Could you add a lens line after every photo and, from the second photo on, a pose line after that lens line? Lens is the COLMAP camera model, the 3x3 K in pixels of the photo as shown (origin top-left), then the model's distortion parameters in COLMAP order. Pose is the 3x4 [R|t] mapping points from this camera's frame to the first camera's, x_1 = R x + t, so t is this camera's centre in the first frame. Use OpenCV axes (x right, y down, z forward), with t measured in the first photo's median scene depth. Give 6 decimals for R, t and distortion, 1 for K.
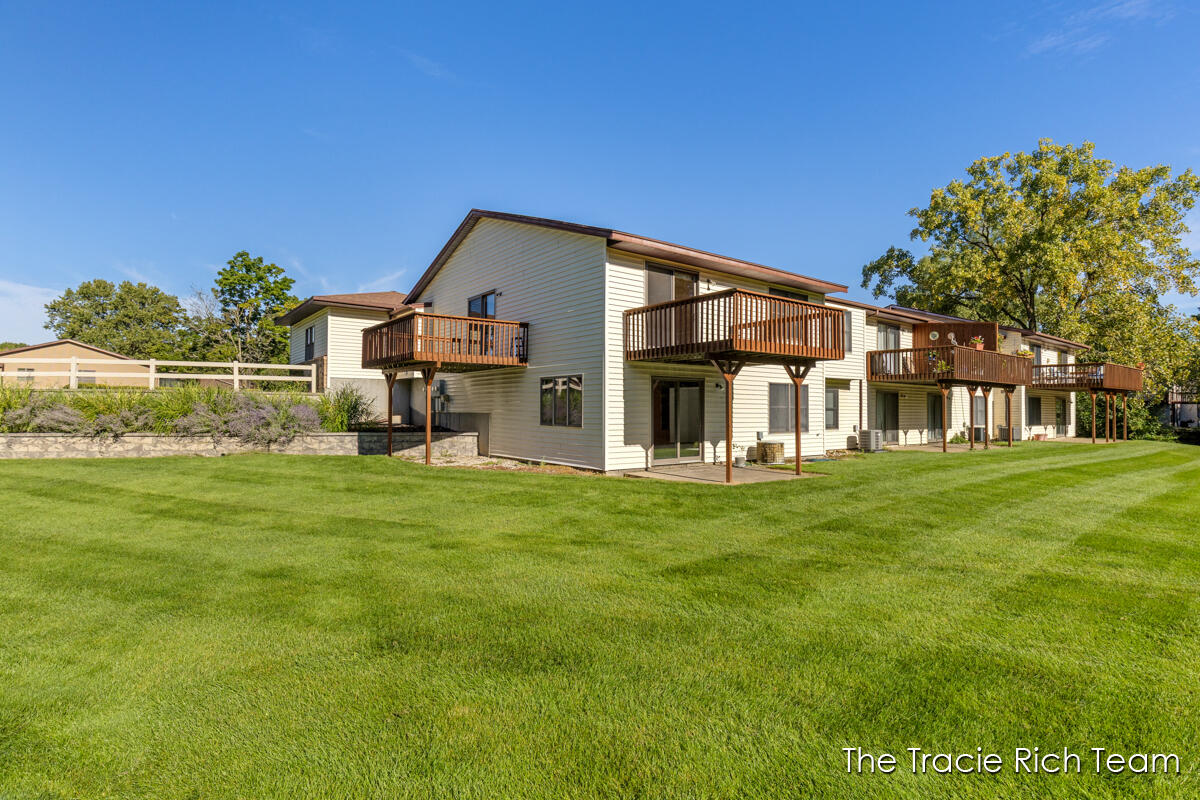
lens RADIAL K [[593.8, 0, 595.9], [0, 593.8, 395.8], [0, 0, 1]] dist [-0.003312, 0.000839]
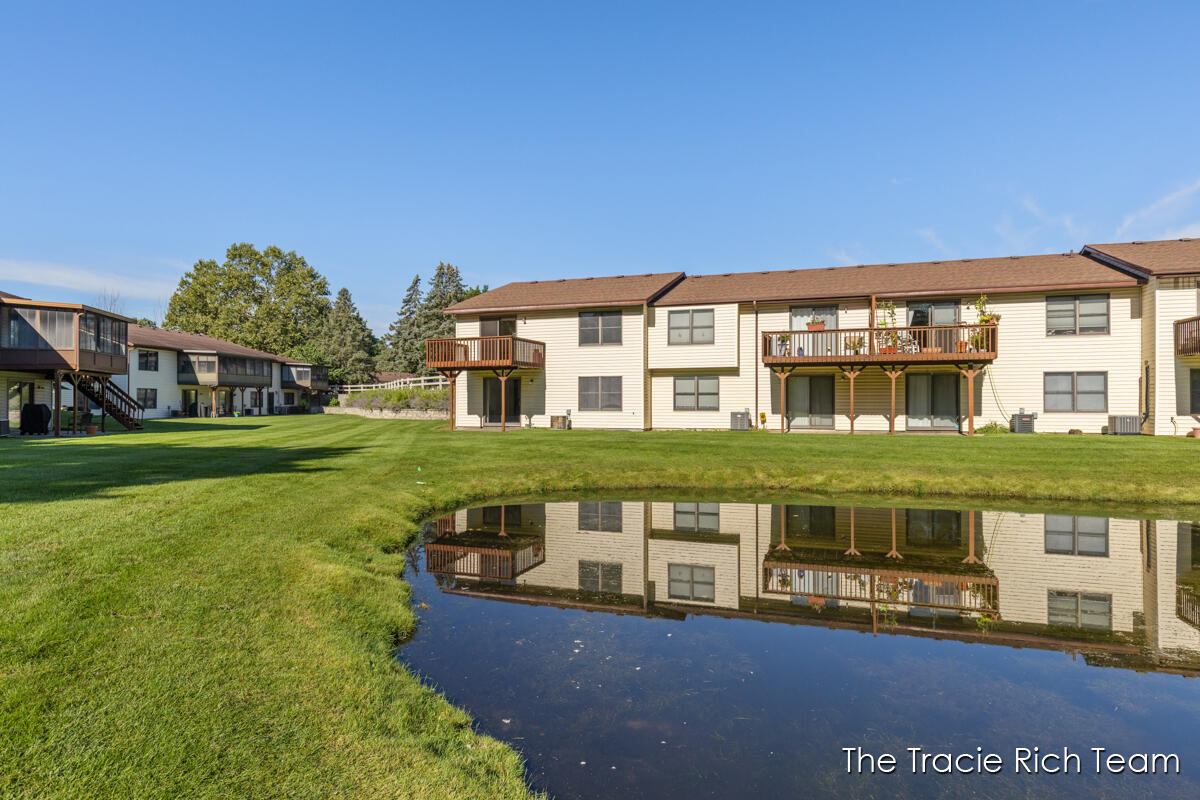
lens RADIAL K [[715.7, 0, 602.0], [0, 715.7, 402.4], [0, 0, 1]] dist [0.004355, 0.000491]
pose [[0.538864, -0.004716, -0.842379, 1.997923], [0.022992, 0.999694, 0.009112, 0.029160], [0.842079, -0.024278, 0.538808, 0.091129]]
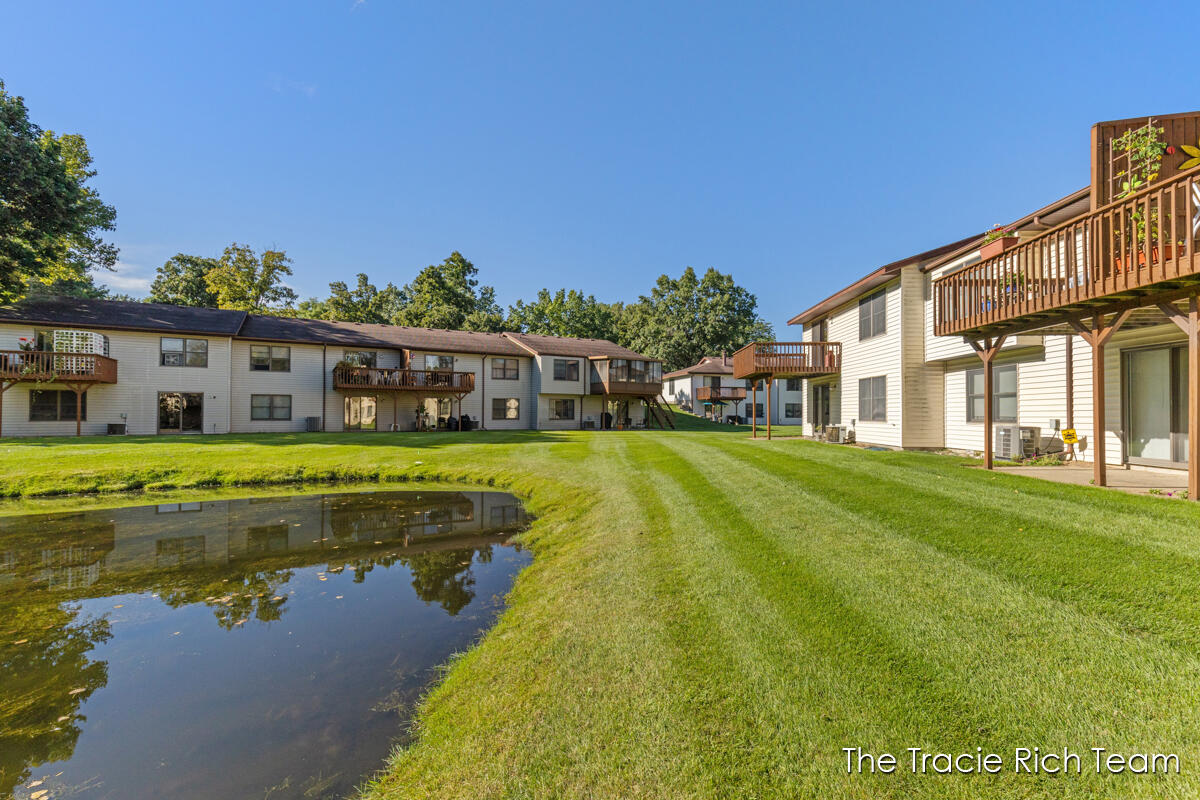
lens RADIAL K [[539.6, 0, 595.0], [0, 539.6, 403.3], [0, 0, 1]] dist [0.002700, 0.000135]
pose [[-0.656450, -0.021388, -0.754066, 1.611482], [0.010593, 0.999238, -0.037564, 0.068686], [0.754295, -0.032647, -0.655723, 1.434045]]
